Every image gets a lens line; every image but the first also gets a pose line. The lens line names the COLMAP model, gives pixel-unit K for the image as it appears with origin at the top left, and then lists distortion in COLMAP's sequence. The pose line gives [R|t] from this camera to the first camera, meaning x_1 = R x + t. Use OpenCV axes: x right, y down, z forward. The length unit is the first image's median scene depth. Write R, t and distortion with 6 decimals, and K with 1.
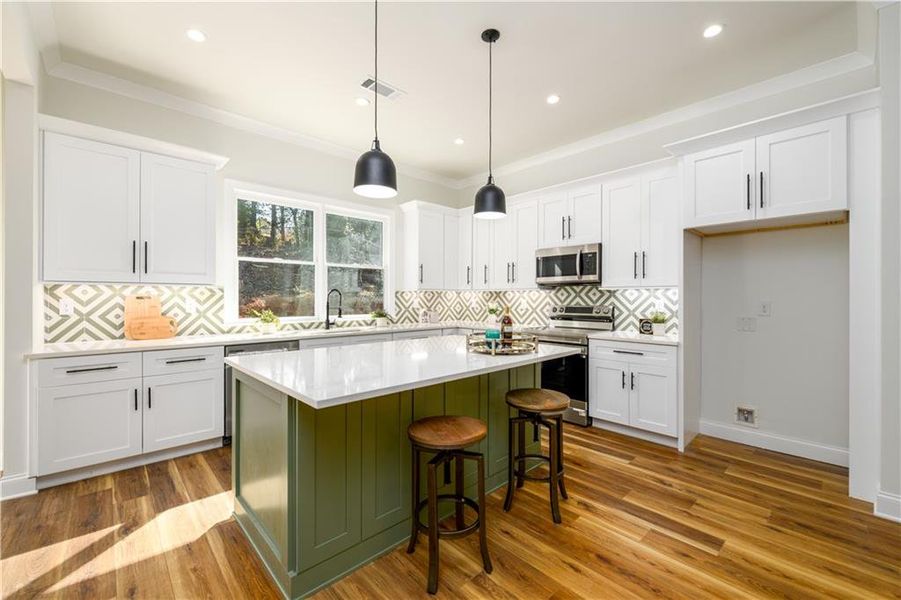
lens RADIAL K [[372.6, 0, 447.4], [0, 372.6, 297.9], [0, 0, 1]] dist [-0.001332, -0.000741]
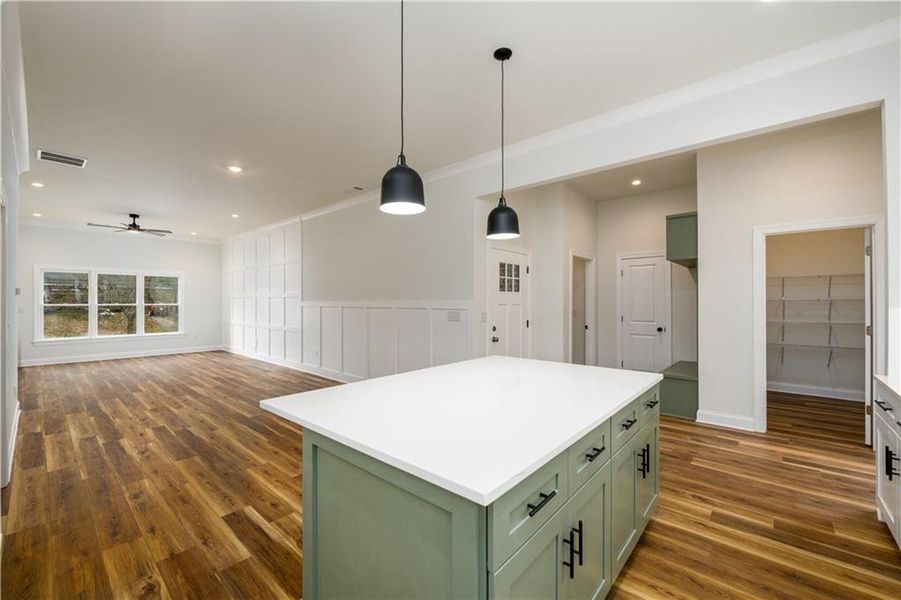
lens RADIAL K [[370.1, 0, 446.0], [0, 370.1, 300.9], [0, 0, 1]] dist [-0.000942, -0.000257]
pose [[-0.995988, -0.001708, -0.089467, 0.067326], [-0.001732, 0.999998, 0.000200, -0.028775], [0.089467, 0.000354, -0.995990, 1.222280]]
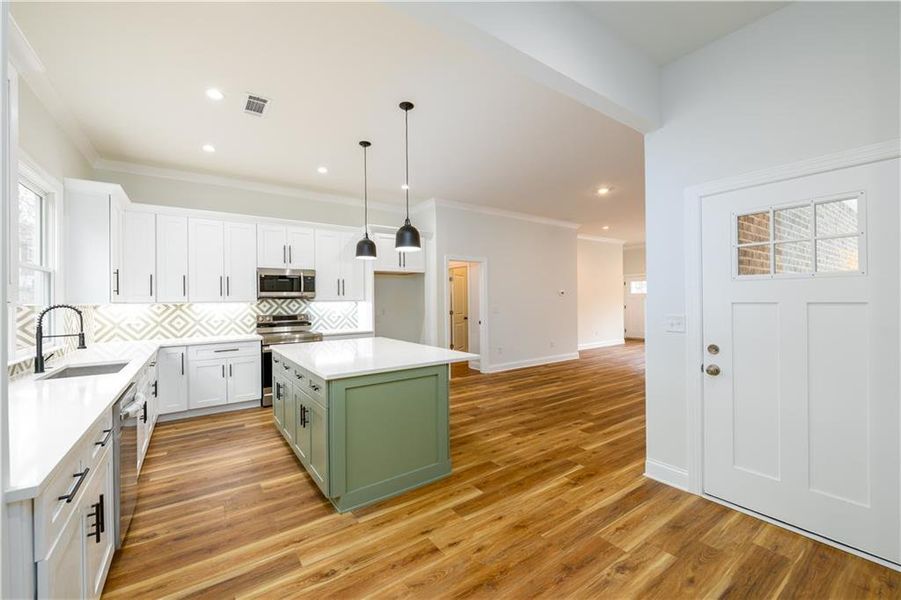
lens RADIAL K [[357.5, 0, 448.7], [0, 357.5, 299.5], [0, 0, 1]] dist [0.014476, -0.008686]
pose [[0.136136, -0.002518, 0.990687, -0.949230], [0.013174, 0.999913, 0.000732, -0.029560], [-0.990602, 0.012952, 0.136158, 0.319834]]
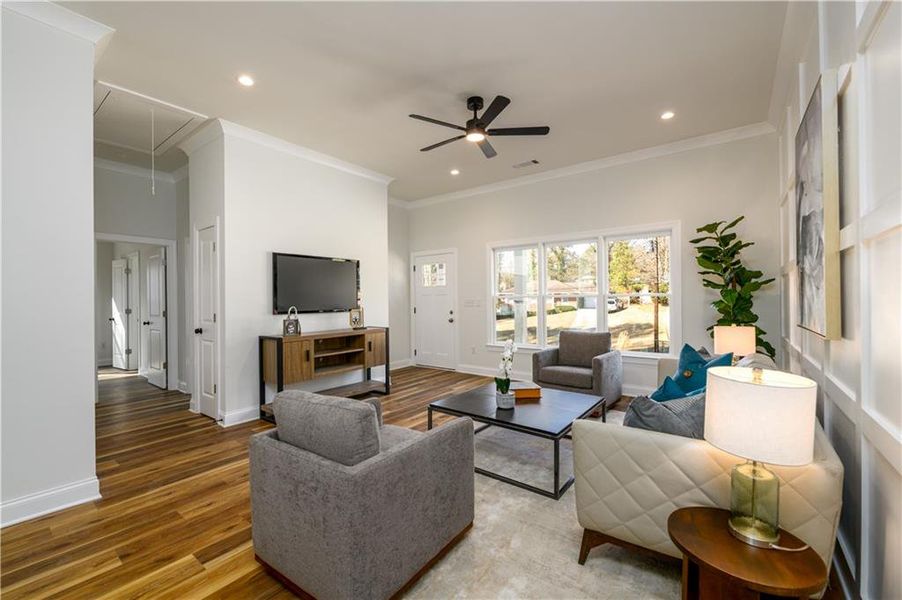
lens RADIAL K [[373.0, 0, 447.9], [0, 373.0, 297.9], [0, 0, 1]] dist [-0.001332, -0.000741]
pose [[-0.167355, 0.002181, 0.985894, 0.666068], [0.011314, 0.999936, -0.000291, 0.003353], [-0.985832, 0.011105, -0.167369, -0.707317]]
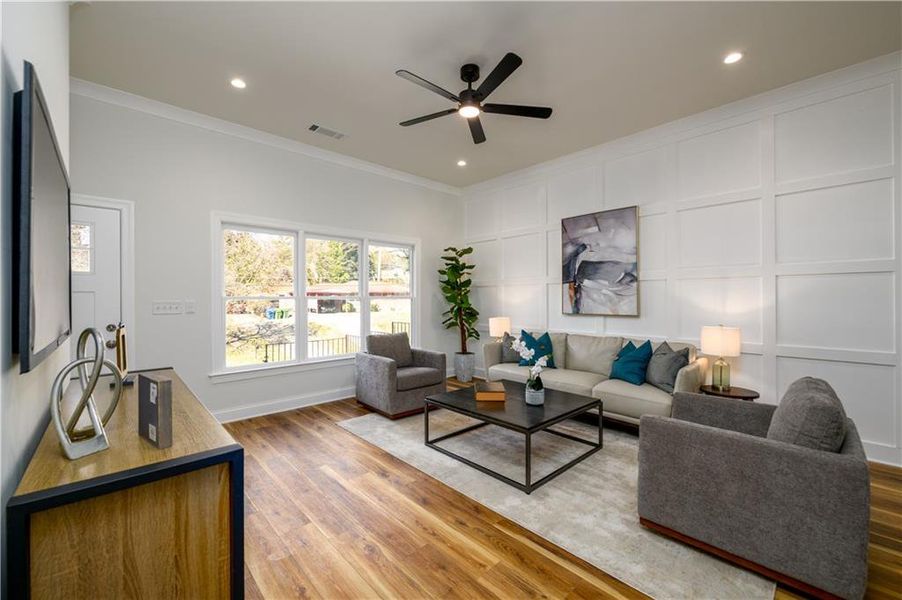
lens RADIAL K [[364.4, 0, 448.8], [0, 364.4, 298.7], [0, 0, 1]] dist [-0.001254, -0.000543]
pose [[-1.000000, 0.000480, -0.000115, 1.628261], [0.000481, 0.999999, -0.001640, 0.005713], [0.000114, -0.001640, -0.999999, -0.145432]]
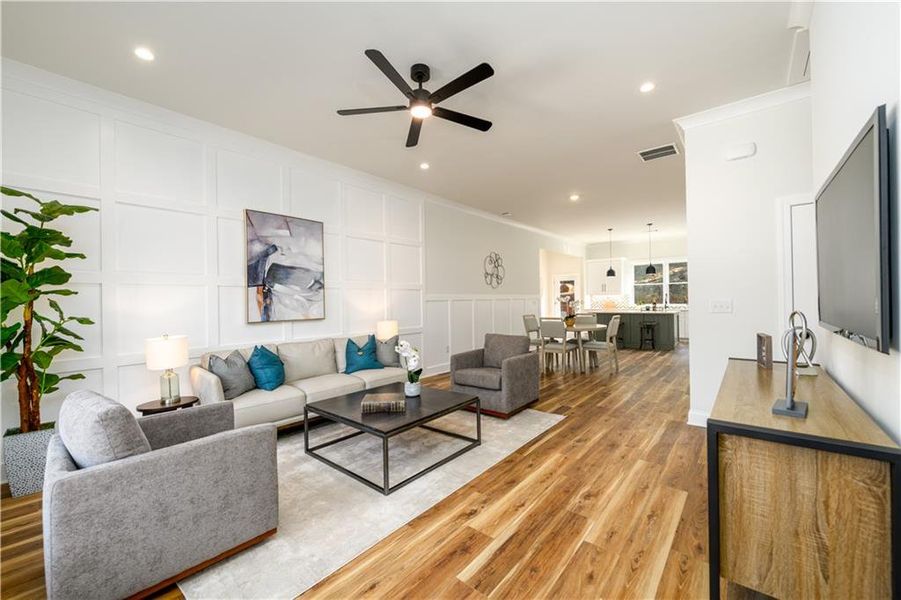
lens RADIAL K [[357.5, 0, 448.7], [0, 357.5, 299.5], [0, 0, 1]] dist [0.014476, -0.008686]
pose [[0.127029, -0.004134, -0.991890, 2.348679], [0.015729, 0.999874, -0.002153, -0.000585], [0.991774, -0.015328, 0.127078, -0.981368]]
